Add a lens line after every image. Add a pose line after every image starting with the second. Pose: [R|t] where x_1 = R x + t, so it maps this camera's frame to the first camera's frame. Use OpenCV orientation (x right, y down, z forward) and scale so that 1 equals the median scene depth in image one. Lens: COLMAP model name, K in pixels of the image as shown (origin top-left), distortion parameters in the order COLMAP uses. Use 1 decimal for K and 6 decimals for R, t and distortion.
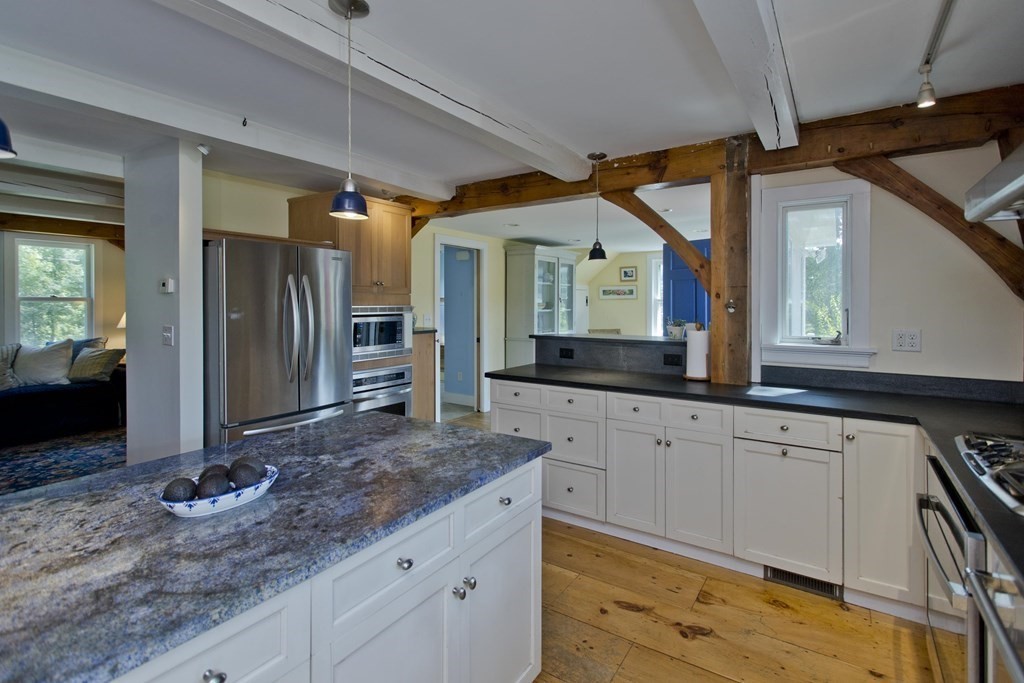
lens RADIAL K [[491.6, 0, 509.8], [0, 491.6, 304.9], [0, 0, 1]] dist [0.001711, 0.000856]
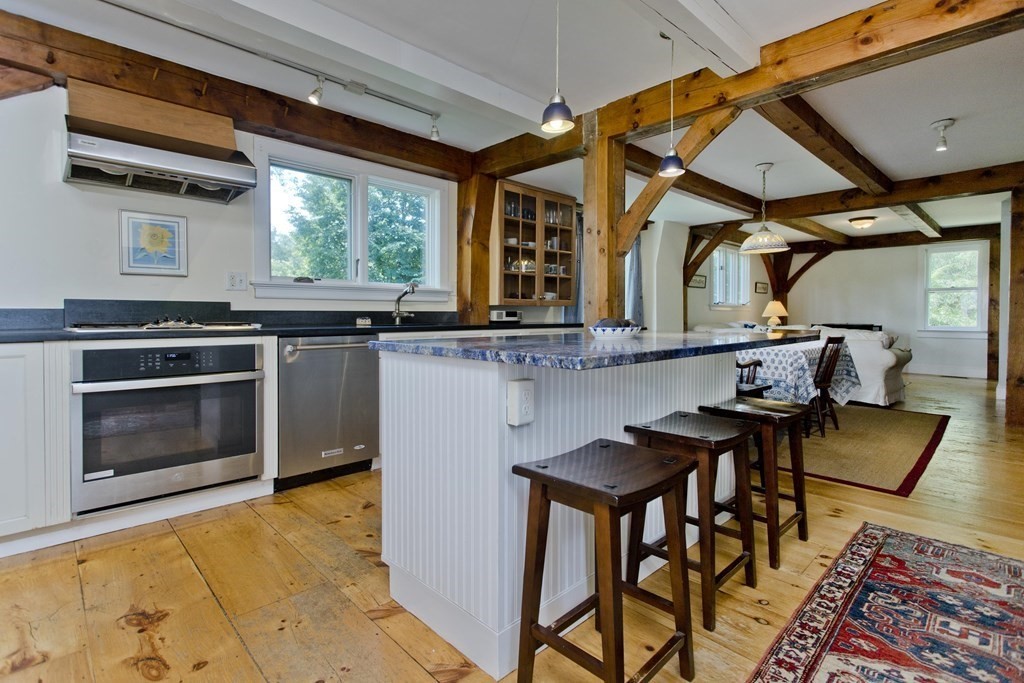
lens RADIAL K [[485.3, 0, 512.5], [0, 485.3, 324.7], [0, 0, 1]] dist [0.000367, 0.000001]
pose [[-0.975818, -0.005900, 0.218503, -0.271743], [0.000074, 0.999627, 0.027321, 0.141850], [-0.218583, 0.026676, -0.975454, 1.238889]]
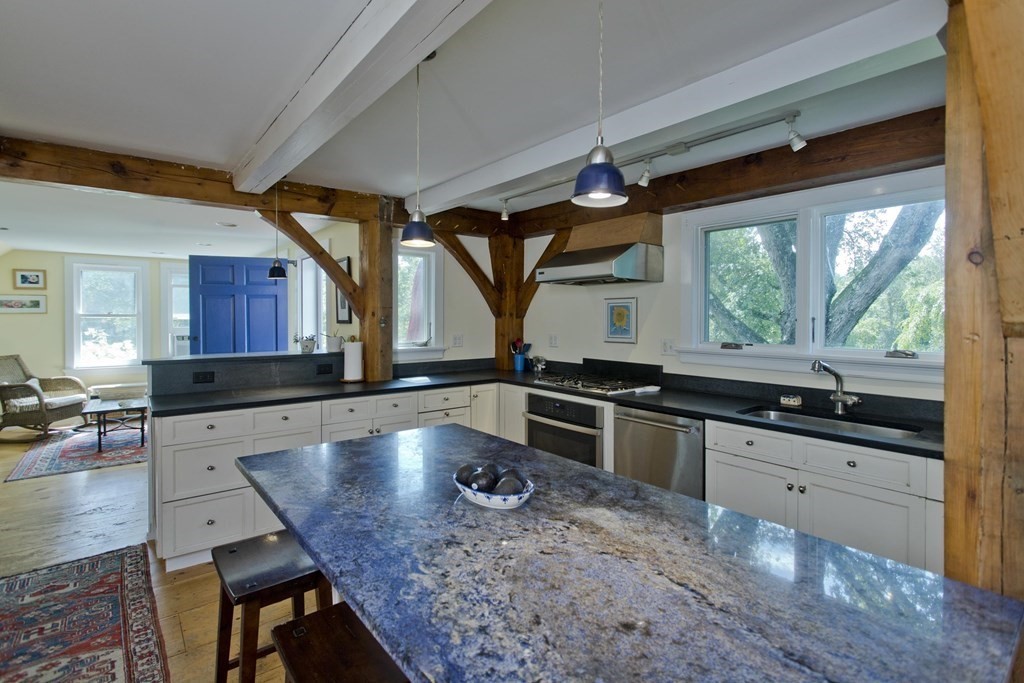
lens RADIAL K [[491.7, 0, 511.9], [0, 491.7, 314.4], [0, 0, 1]] dist [0.002787, 0.000177]
pose [[0.306180, 0.002403, 0.951970, -0.770383], [0.005071, 0.999979, -0.004155, -0.011552], [-0.951960, 0.006100, 0.306162, 0.277766]]
